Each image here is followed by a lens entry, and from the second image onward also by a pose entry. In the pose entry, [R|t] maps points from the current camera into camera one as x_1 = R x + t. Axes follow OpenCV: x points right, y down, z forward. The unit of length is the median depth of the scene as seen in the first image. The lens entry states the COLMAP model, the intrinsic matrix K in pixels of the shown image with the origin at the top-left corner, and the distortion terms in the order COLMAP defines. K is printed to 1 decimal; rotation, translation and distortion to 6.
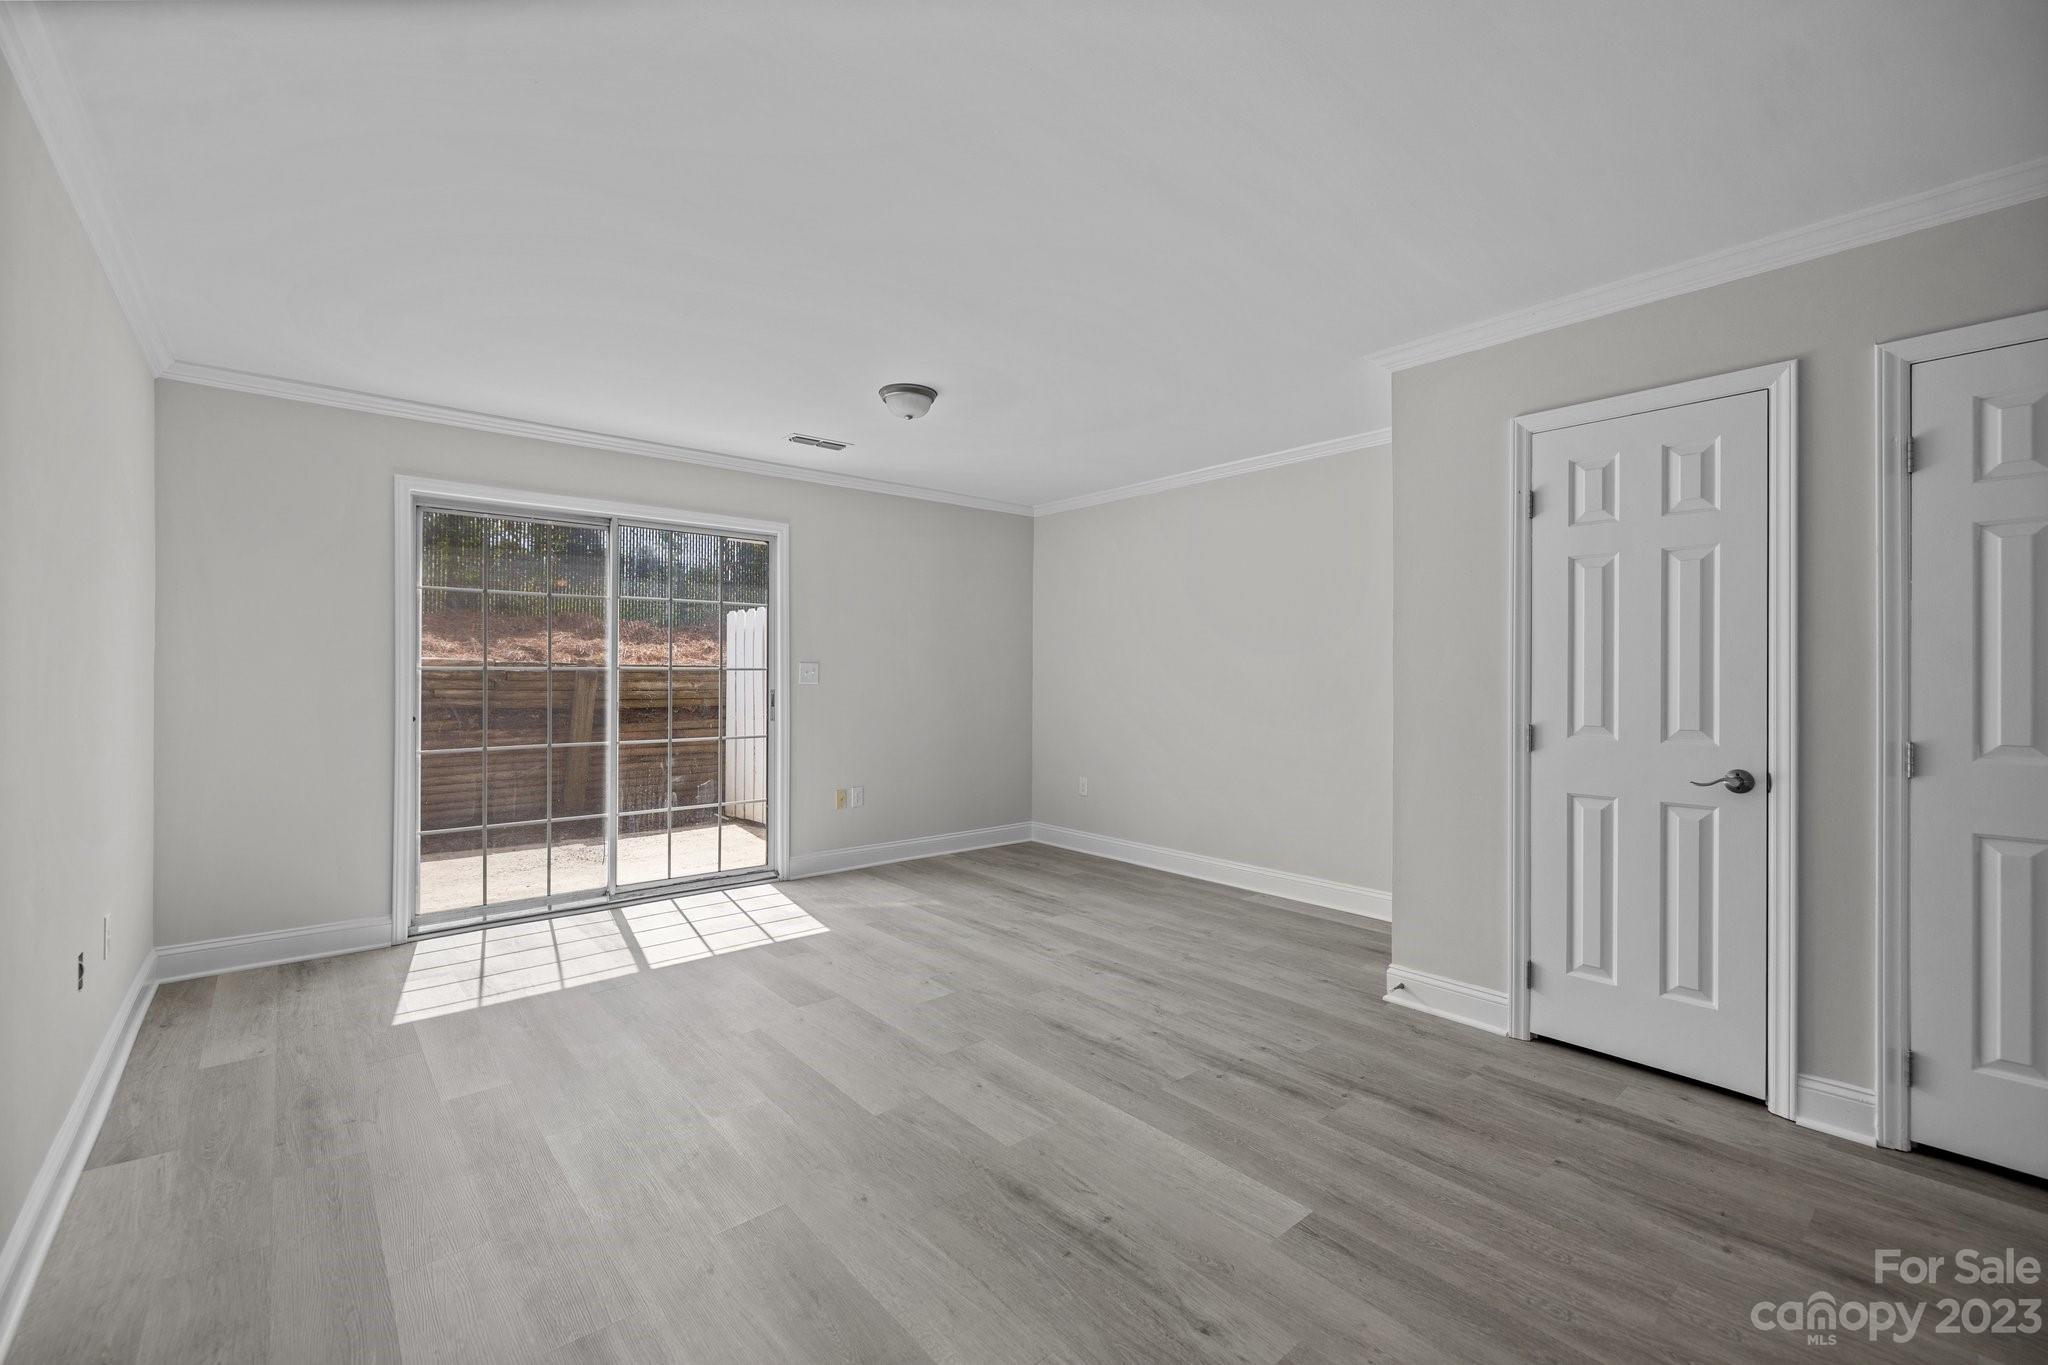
lens RADIAL K [[862.5, 0, 1027.9], [0, 862.5, 674.5], [0, 0, 1]] dist [0.001600, 0.000281]
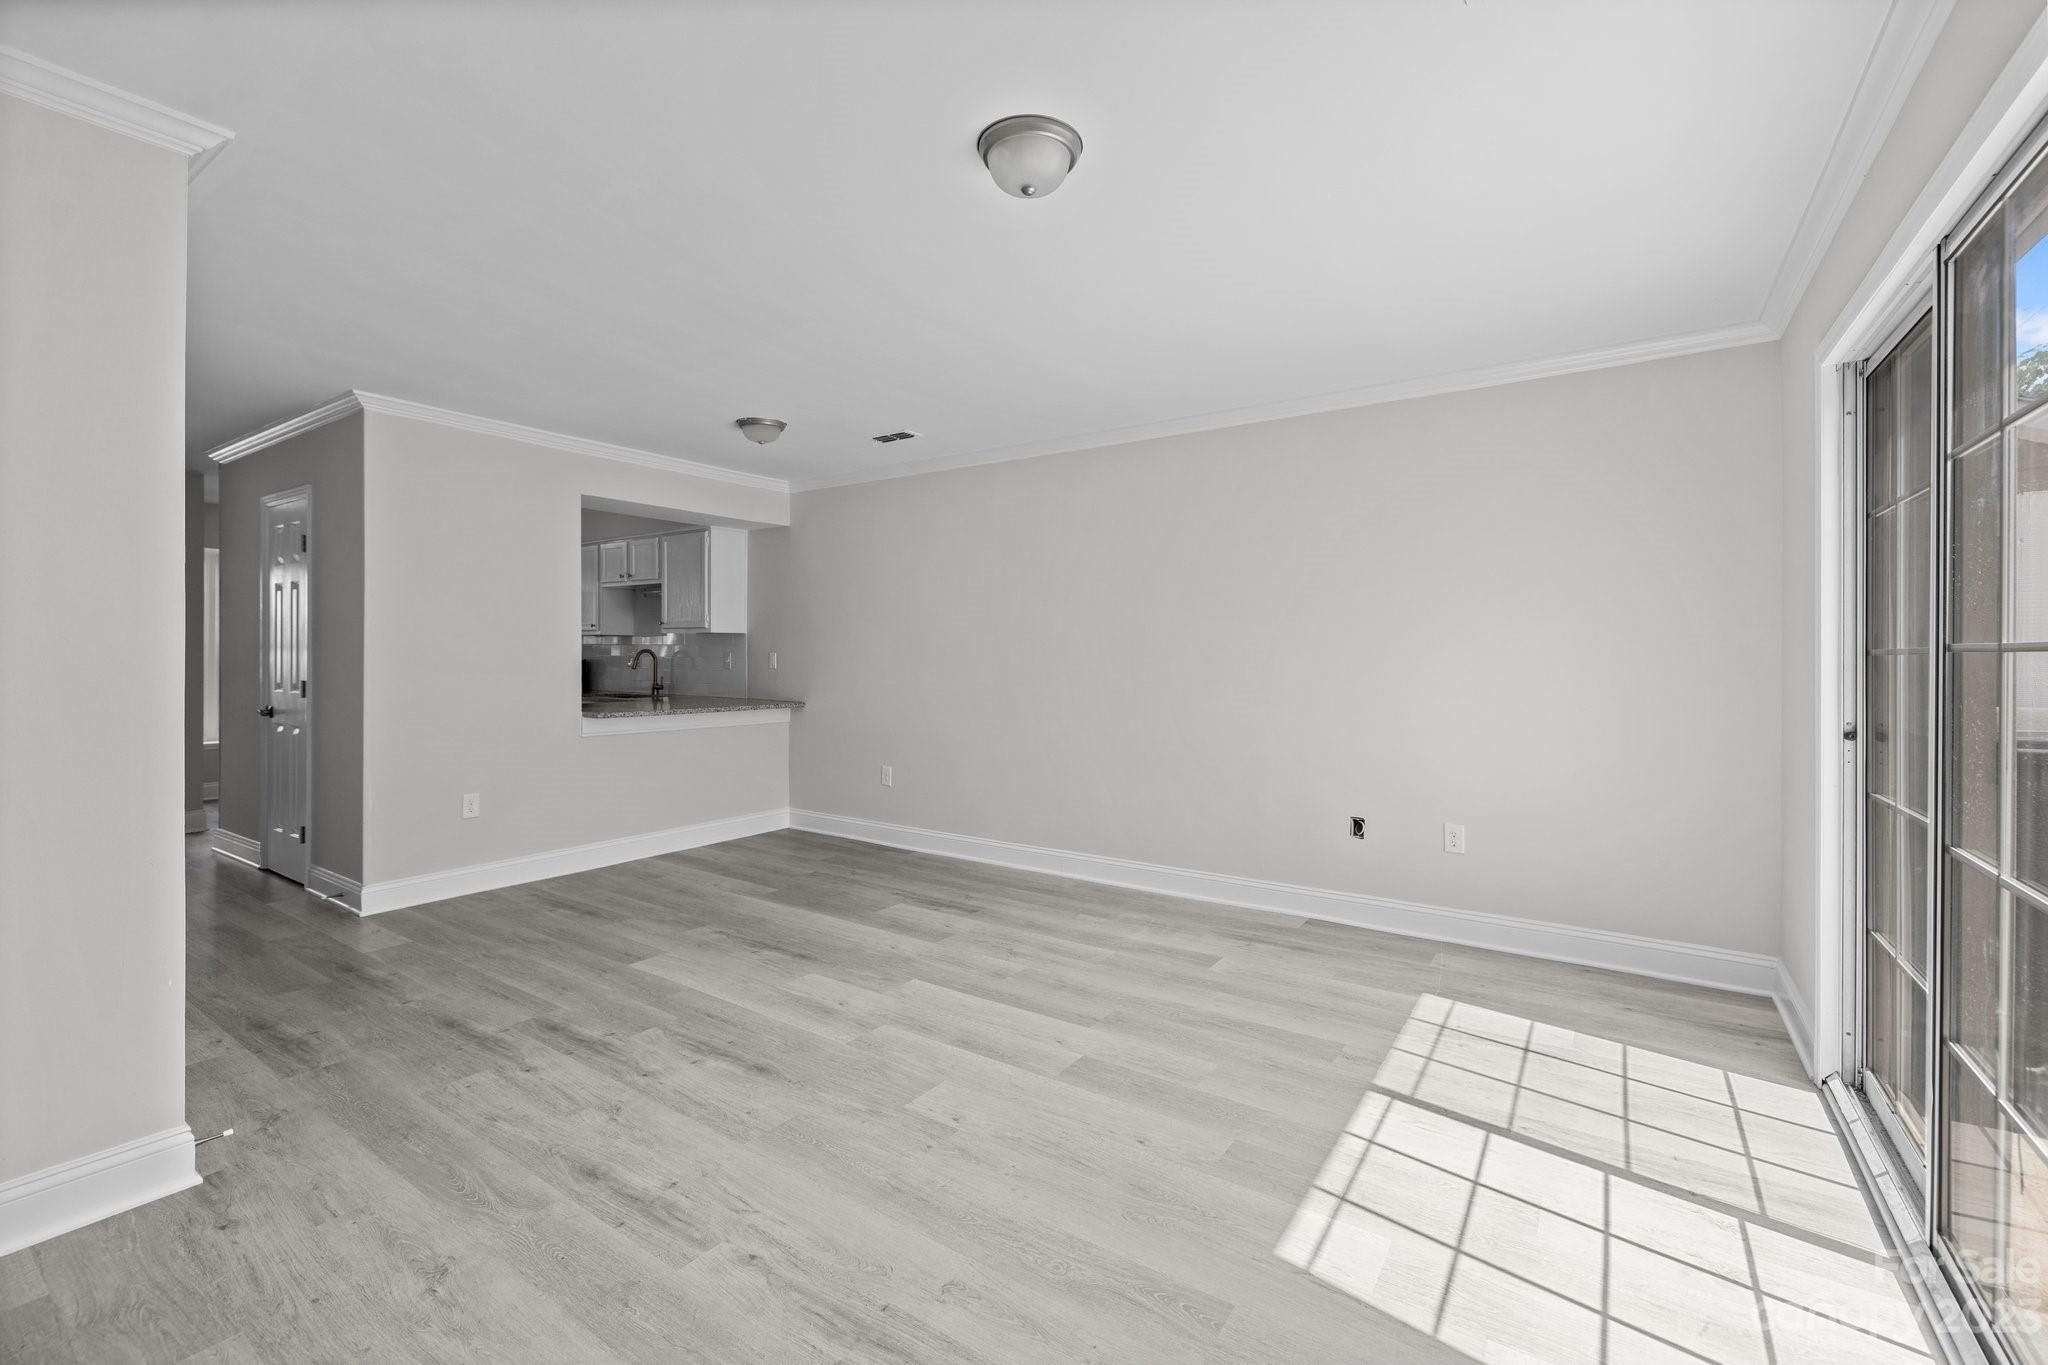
lens RADIAL K [[862.5, 0, 1027.9], [0, 862.5, 674.5], [0, 0, 1]] dist [0.001600, 0.000281]
pose [[-0.965931, 0.000088, -0.258802, 0.001881], [-0.005591, 0.999759, 0.021209, -0.001339], [0.258741, 0.021933, -0.965698, 1.890593]]
